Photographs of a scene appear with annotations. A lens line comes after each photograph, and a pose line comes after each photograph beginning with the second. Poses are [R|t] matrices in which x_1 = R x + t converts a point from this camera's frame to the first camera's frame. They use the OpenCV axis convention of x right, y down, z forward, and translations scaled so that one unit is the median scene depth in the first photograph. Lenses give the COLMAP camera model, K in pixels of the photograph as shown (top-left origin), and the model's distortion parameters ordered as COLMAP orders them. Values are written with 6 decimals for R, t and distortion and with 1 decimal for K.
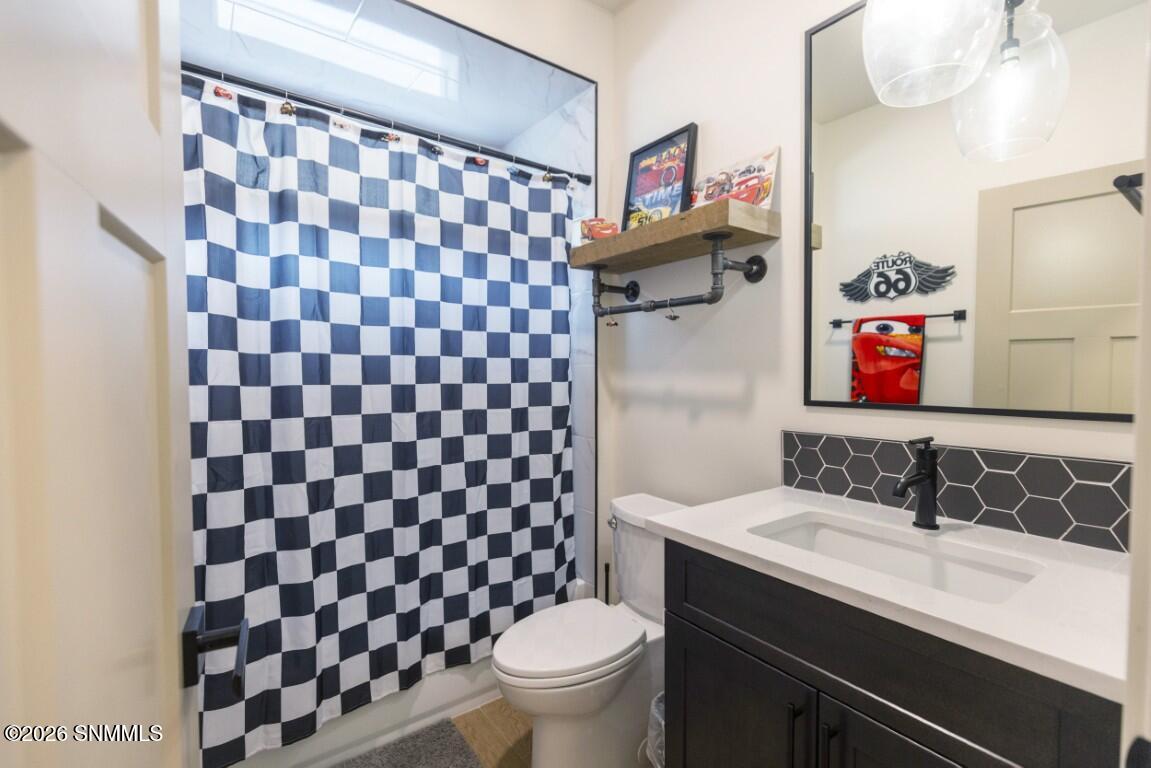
lens RADIAL K [[512.3, 0, 576.6], [0, 512.3, 380.5], [0, 0, 1]] dist [0.003272, -0.000524]
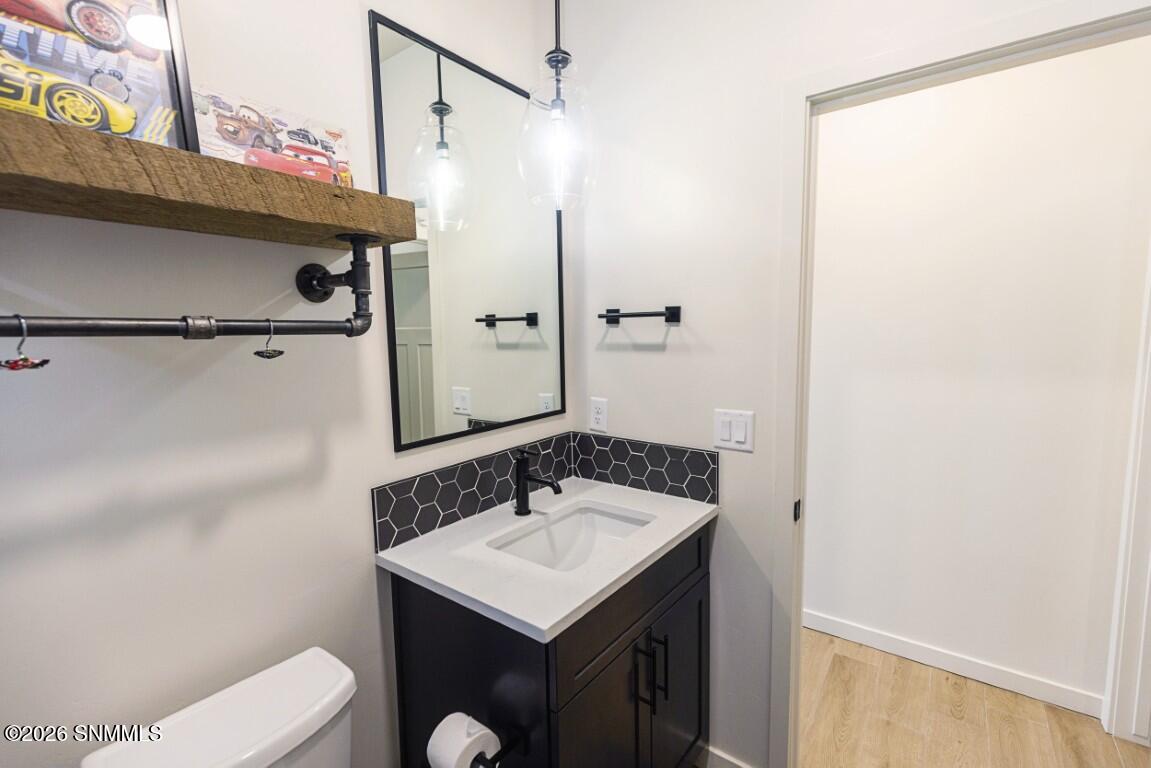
lens RADIAL K [[512.3, 0, 576.6], [0, 512.3, 380.5], [0, 0, 1]] dist [0.003272, -0.000524]
pose [[-0.286233, -0.086065, 0.954287, -0.455025], [0.041724, 0.993893, 0.102152, -0.143800], [-0.957251, 0.069056, -0.280894, 0.885256]]
